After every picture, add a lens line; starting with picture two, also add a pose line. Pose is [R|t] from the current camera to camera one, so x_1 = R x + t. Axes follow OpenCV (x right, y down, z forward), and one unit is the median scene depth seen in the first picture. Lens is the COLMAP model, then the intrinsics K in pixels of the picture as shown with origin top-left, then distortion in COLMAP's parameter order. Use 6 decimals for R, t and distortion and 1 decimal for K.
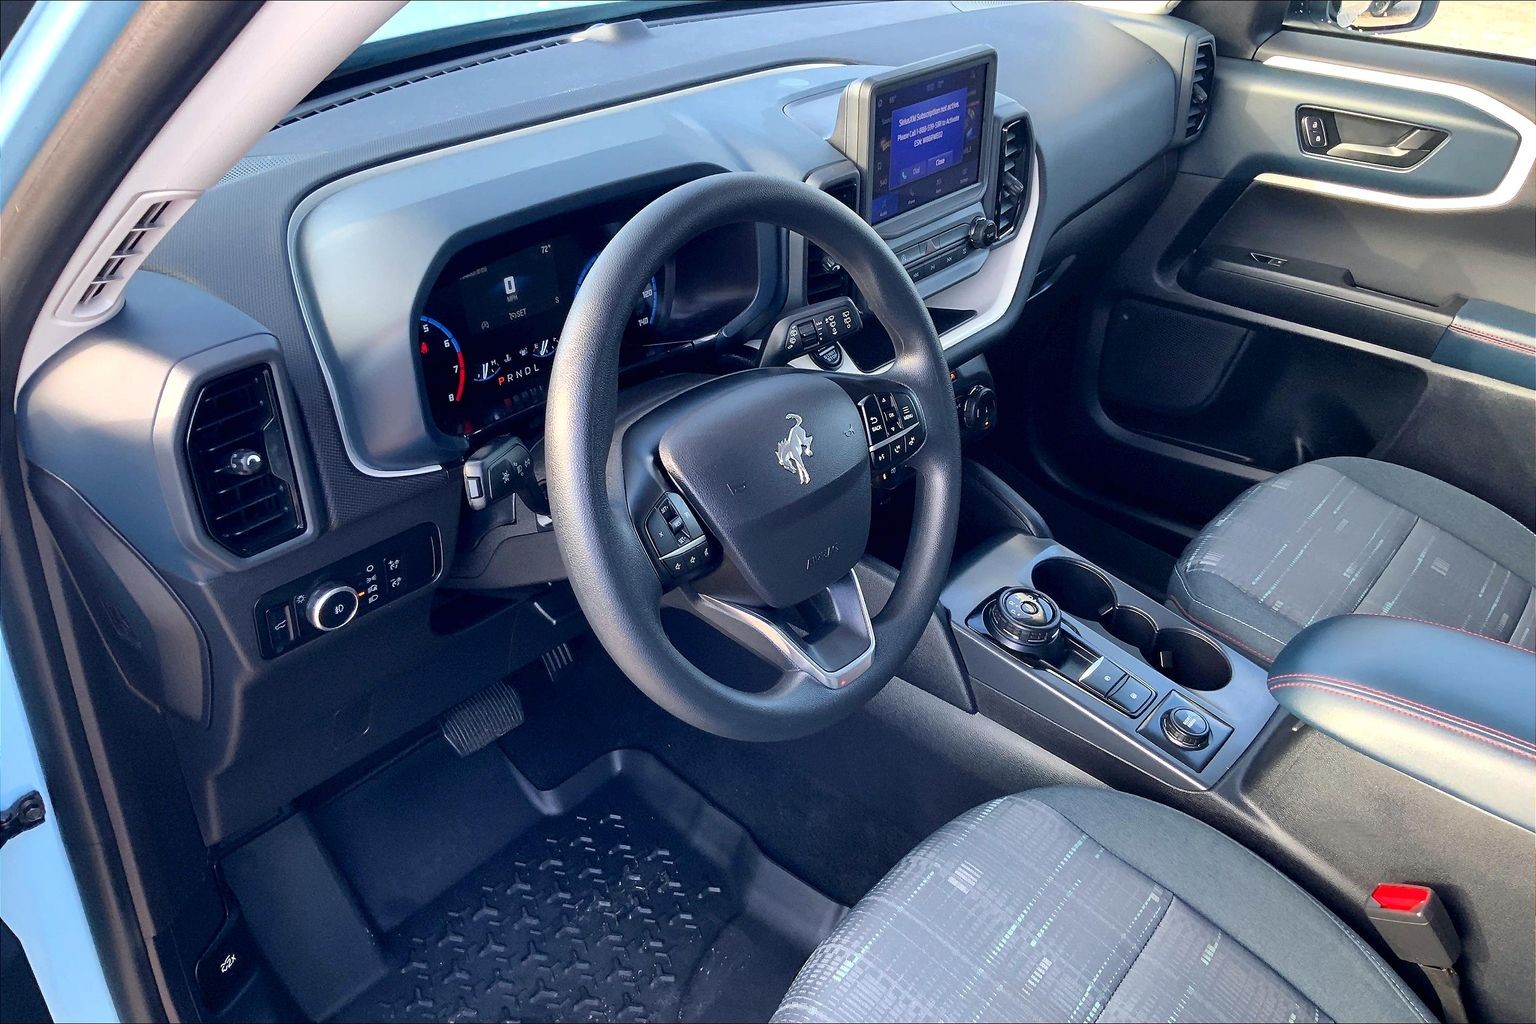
lens RADIAL K [[1346.8, 0, 747.5], [0, 1346.8, 513.1], [0, 0, 1]] dist [0.033991, -0.122272]
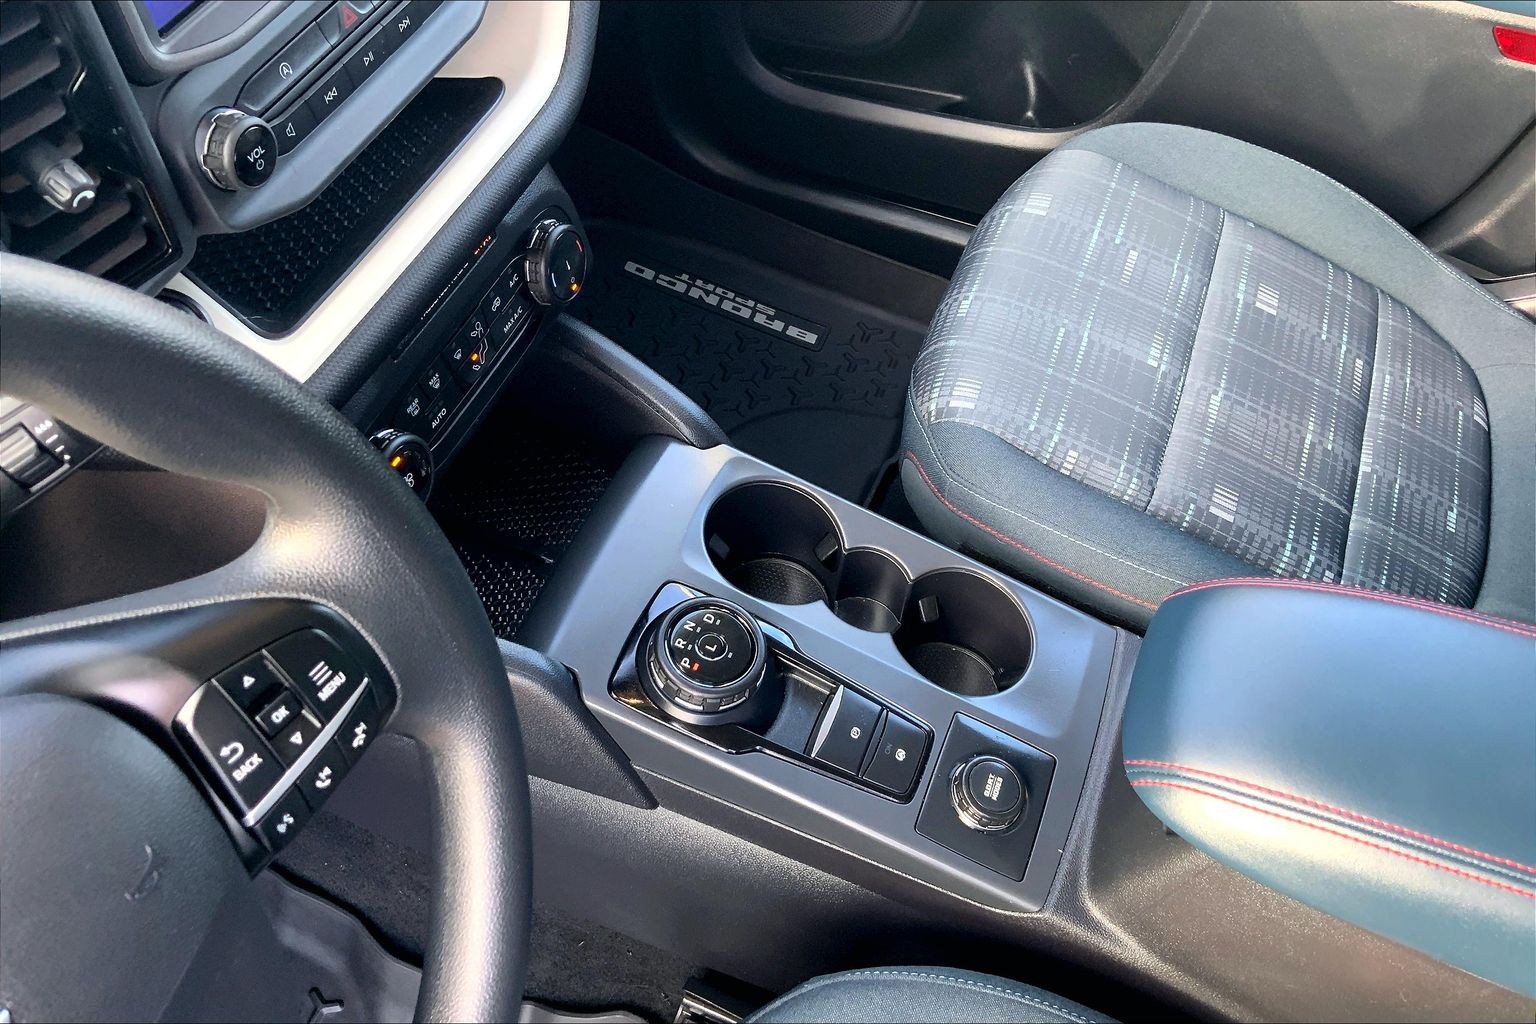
lens RADIAL K [[1286.0, 0, 773.3], [0, 1286.0, 539.2], [0, 0, 1]] dist [0.070046, -0.099751]
pose [[0.950368, -0.250388, 0.184677, 0.137921], [0.158800, 0.900810, 0.404133, -0.181946], [-0.267549, -0.354748, 0.895863, 0.491149]]
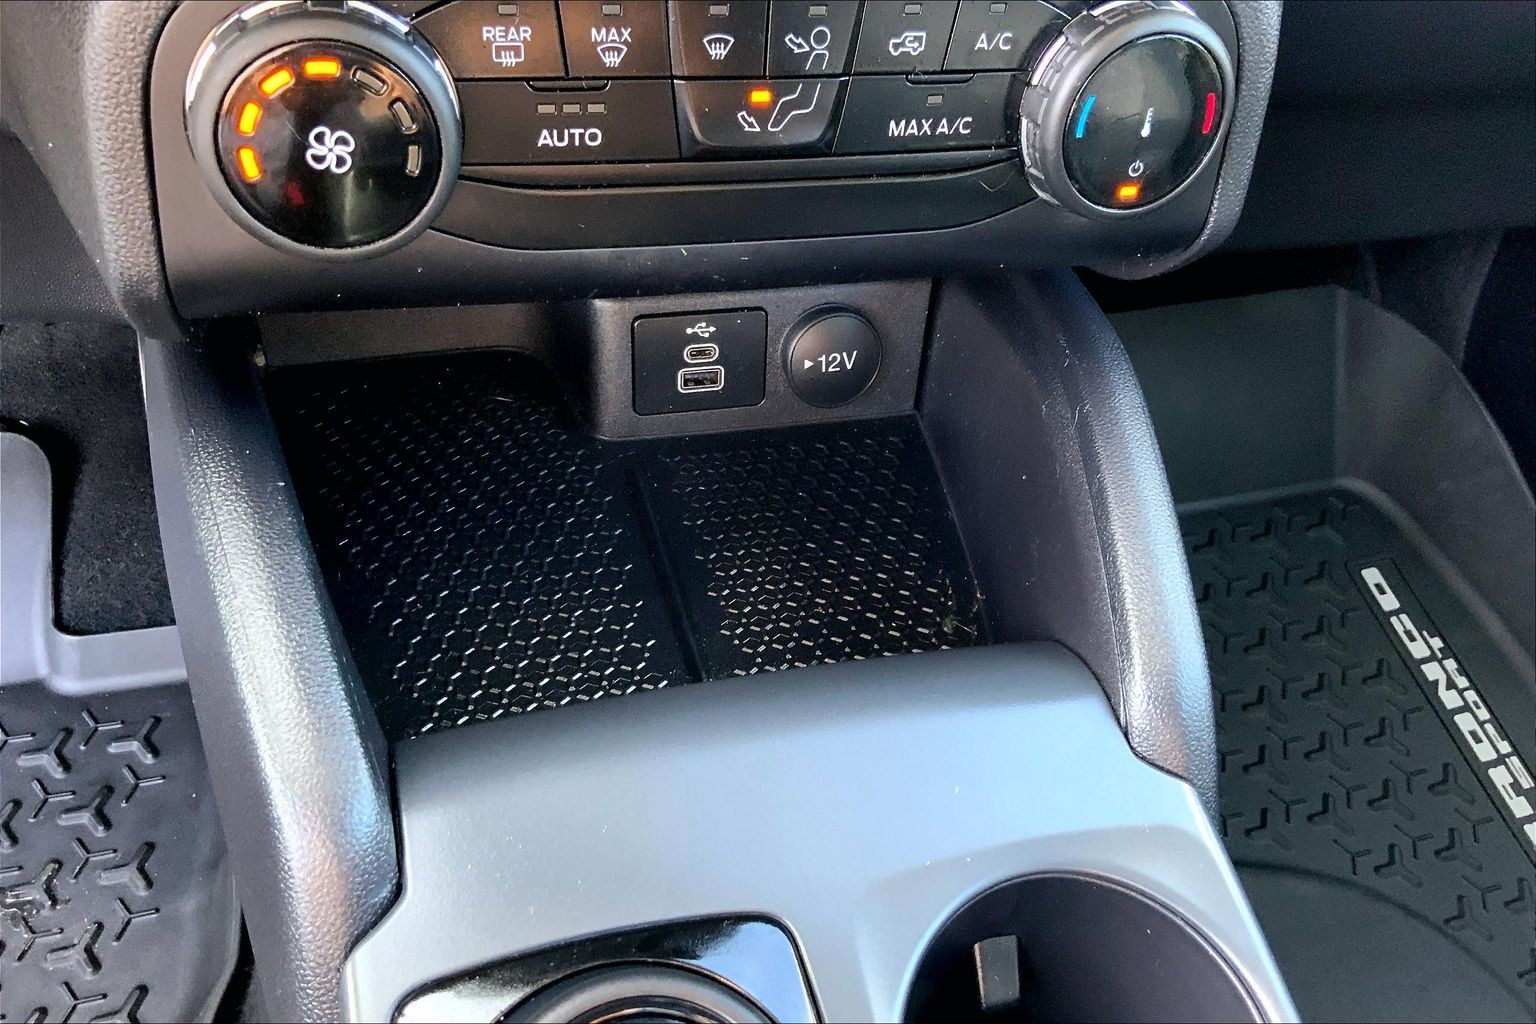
lens RADIAL K [[1286.0, 0, 773.3], [0, 1286.0, 539.2], [0, 0, 1]] dist [0.070046, -0.099751]
pose [[0.828405, 0.455642, -0.325783, 0.232921], [-0.378601, 0.884125, 0.273831, -0.056493], [0.412802, -0.103502, 0.904921, 0.815298]]
